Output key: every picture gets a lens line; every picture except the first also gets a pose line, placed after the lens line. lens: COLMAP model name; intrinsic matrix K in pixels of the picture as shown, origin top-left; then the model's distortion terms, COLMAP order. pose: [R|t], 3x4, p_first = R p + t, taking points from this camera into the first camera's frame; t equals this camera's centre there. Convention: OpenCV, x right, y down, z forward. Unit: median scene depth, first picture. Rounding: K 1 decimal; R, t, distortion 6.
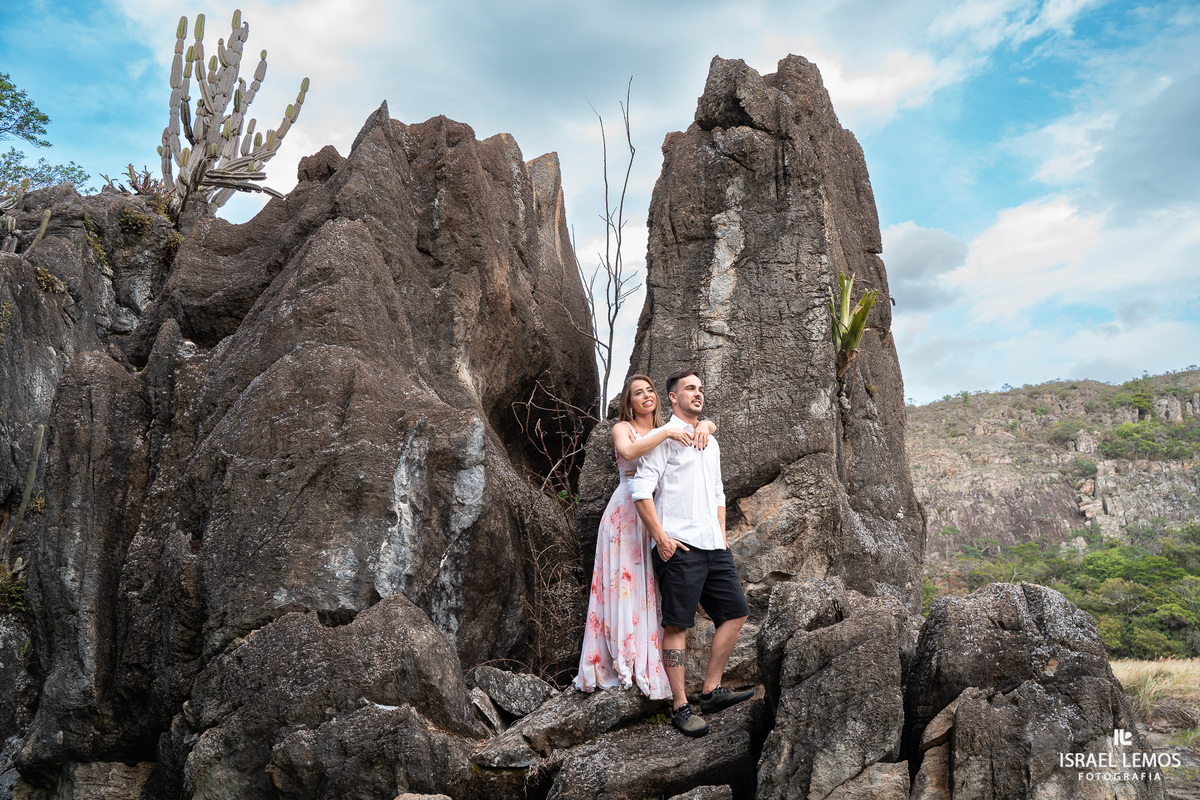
lens RADIAL K [[979.2, 0, 597.3], [0, 979.2, 401.4], [0, 0, 1]] dist [-0.117085, 0.089643]
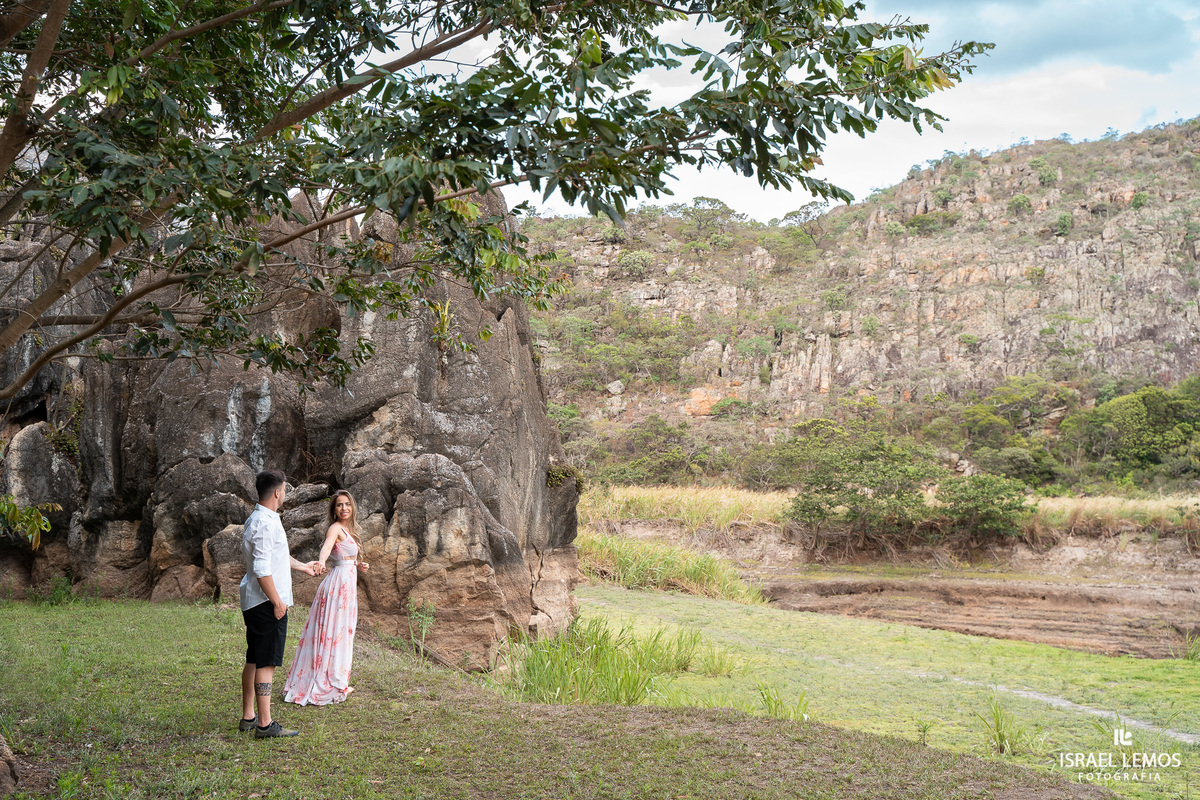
lens RADIAL K [[1514.3, 0, 599.4], [0, 1514.3, 404.0], [0, 0, 1]] dist [0.022270, 0.000000]
pose [[0.991418, 0.008787, -0.130432, 1.142562], [0.018925, 0.977580, 0.209713, -0.663243], [0.129351, -0.210382, 0.969024, -2.428074]]
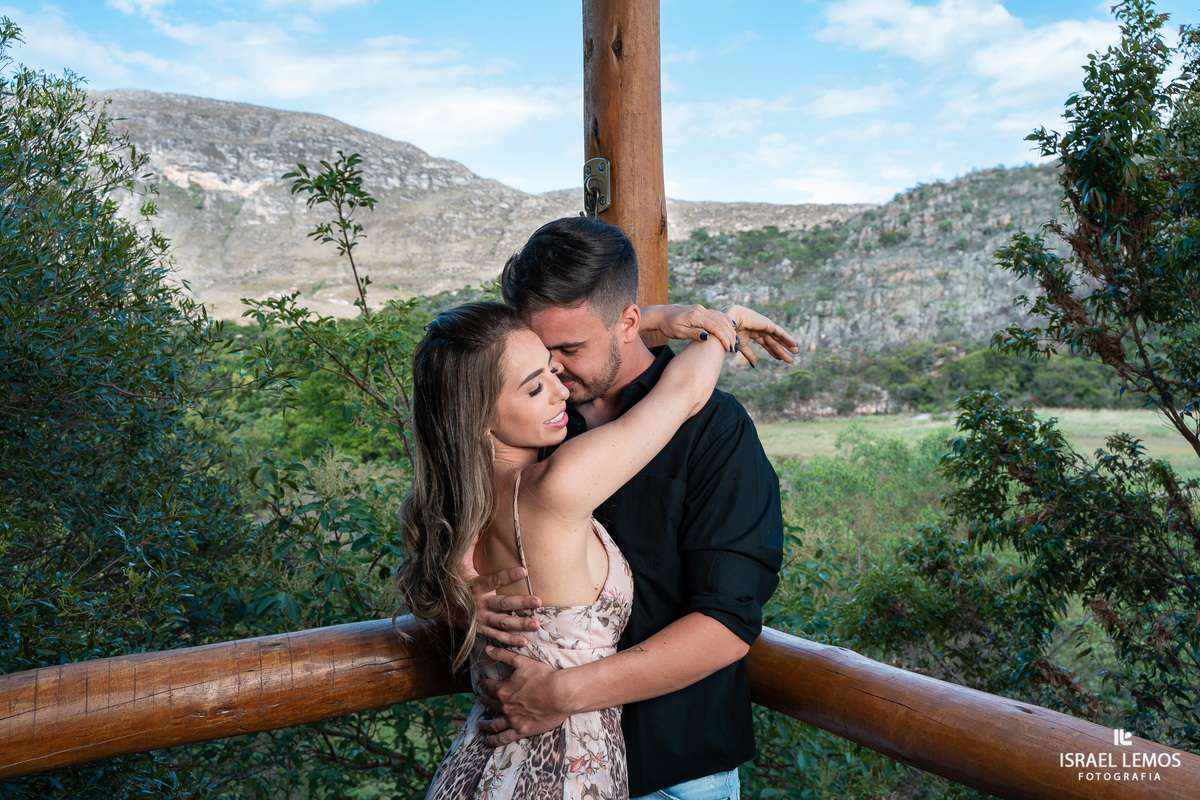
lens RADIAL K [[1142.6, 0, 594.4], [0, 1142.6, 390.7], [0, 0, 1]] dist [-0.043478, 0.000000]
pose [[0.960987, -0.007605, -0.276490, 1.659496], [0.084941, 0.959432, 0.268839, -1.135952], [0.263229, -0.281836, 0.922648, -3.564089]]
